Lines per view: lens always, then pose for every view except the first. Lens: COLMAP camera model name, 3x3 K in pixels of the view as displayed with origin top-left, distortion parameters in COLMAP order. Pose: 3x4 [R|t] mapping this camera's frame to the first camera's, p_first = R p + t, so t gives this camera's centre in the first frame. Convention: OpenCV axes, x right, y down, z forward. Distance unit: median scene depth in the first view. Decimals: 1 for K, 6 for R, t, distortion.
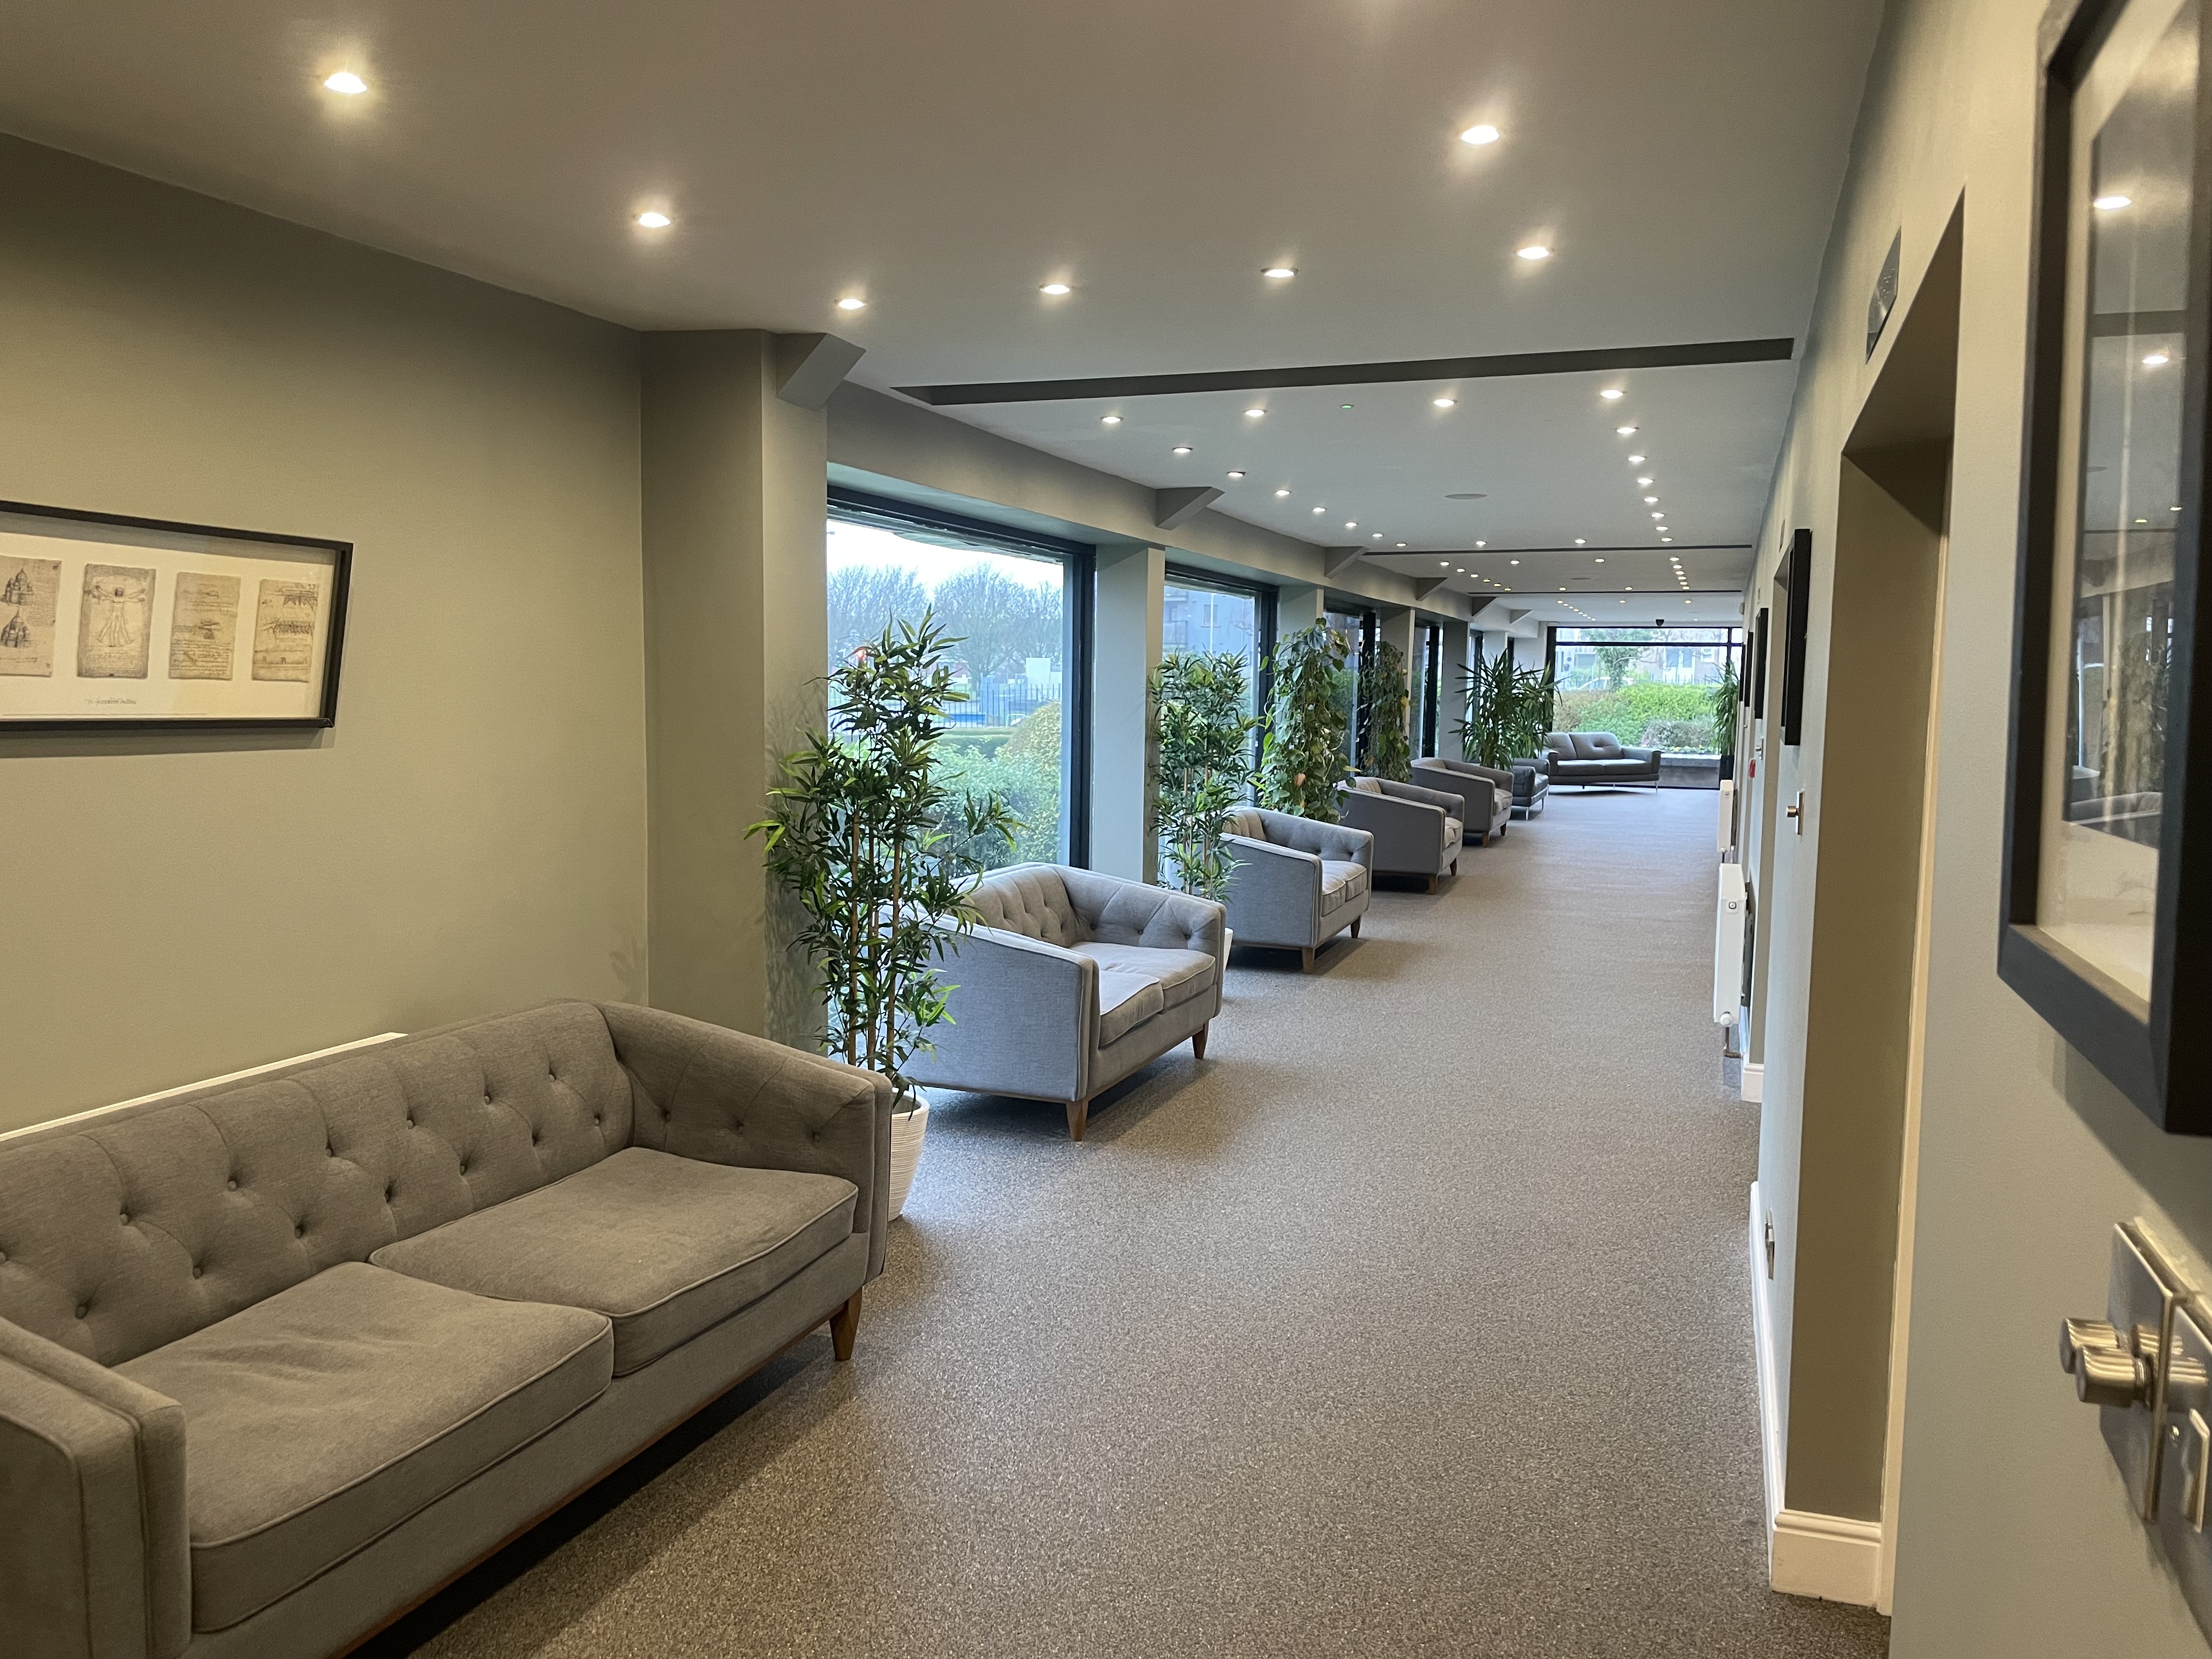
lens RADIAL K [[1664.6, 0, 1103.1], [0, 1664.6, 807.1], [0, 0, 1]] dist [0.094957, -0.122034]
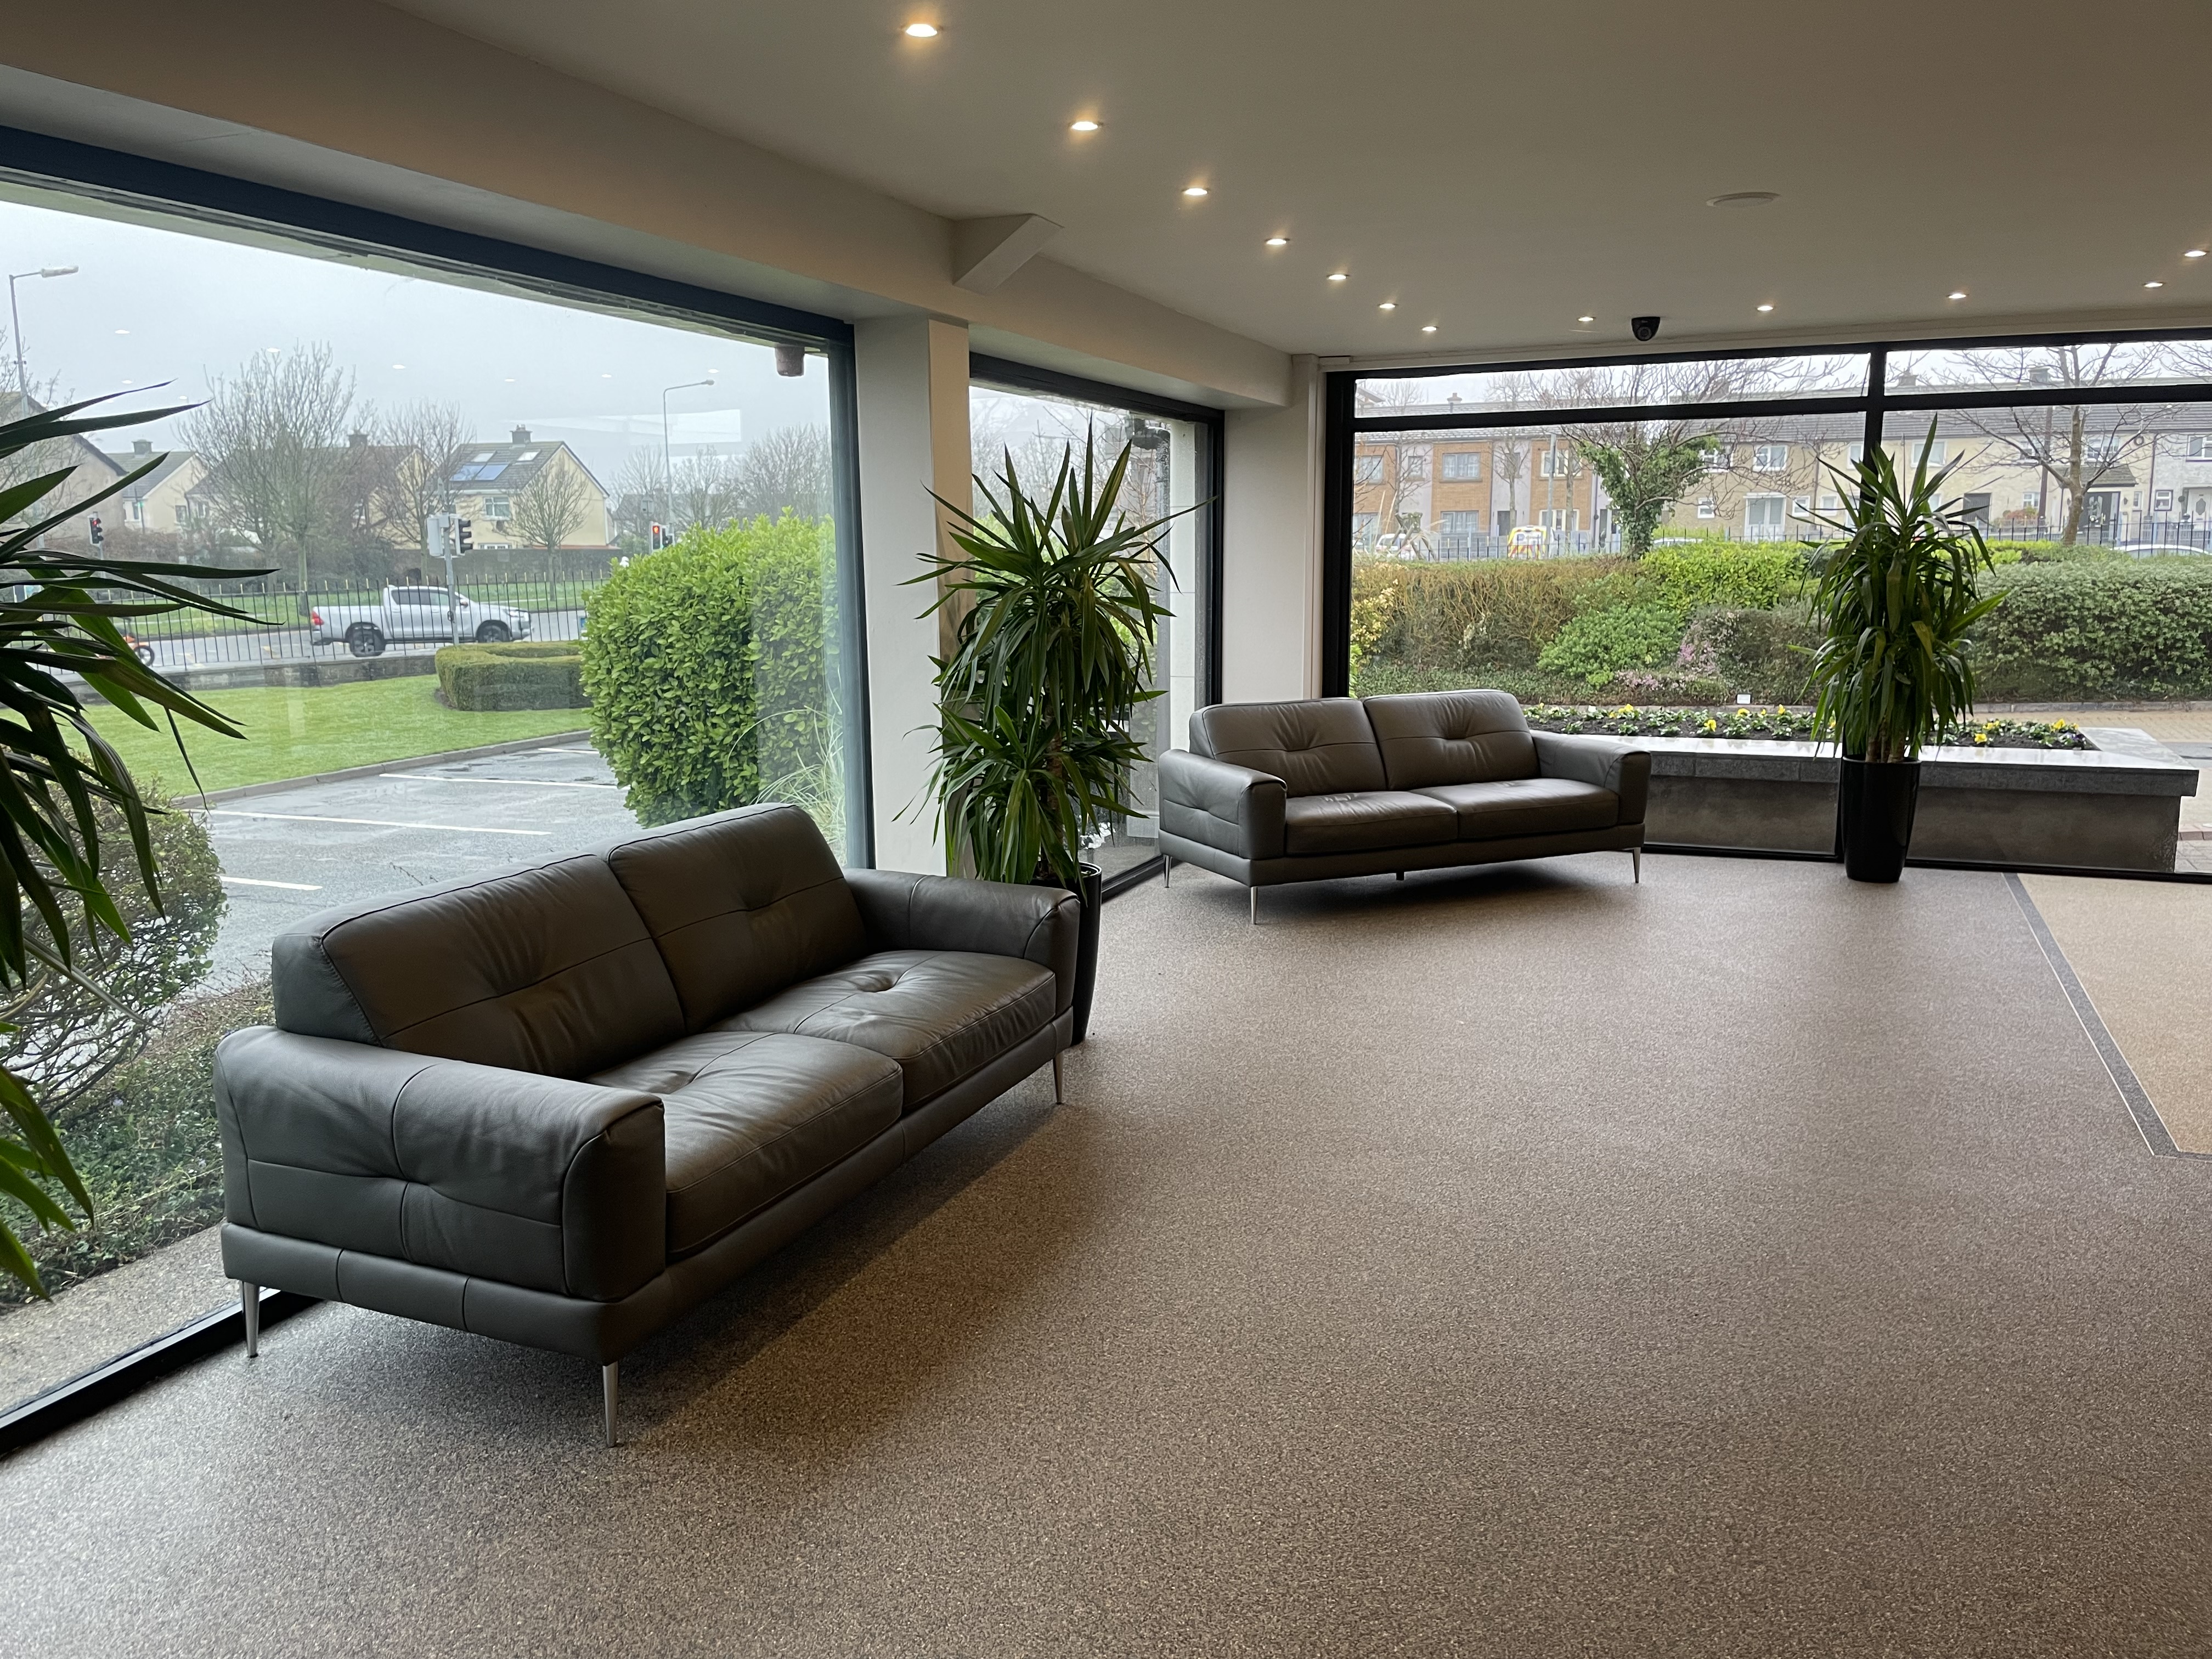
lens RADIAL K [[1664.6, 0, 1103.1], [0, 1664.6, 807.1], [0, 0, 1]] dist [0.094957, -0.122034]
pose [[0.996982, -0.019504, -0.075145, 0.243513], [0.026525, 0.995257, 0.093600, -0.053377], [0.072963, -0.095310, 0.992770, 0.650959]]
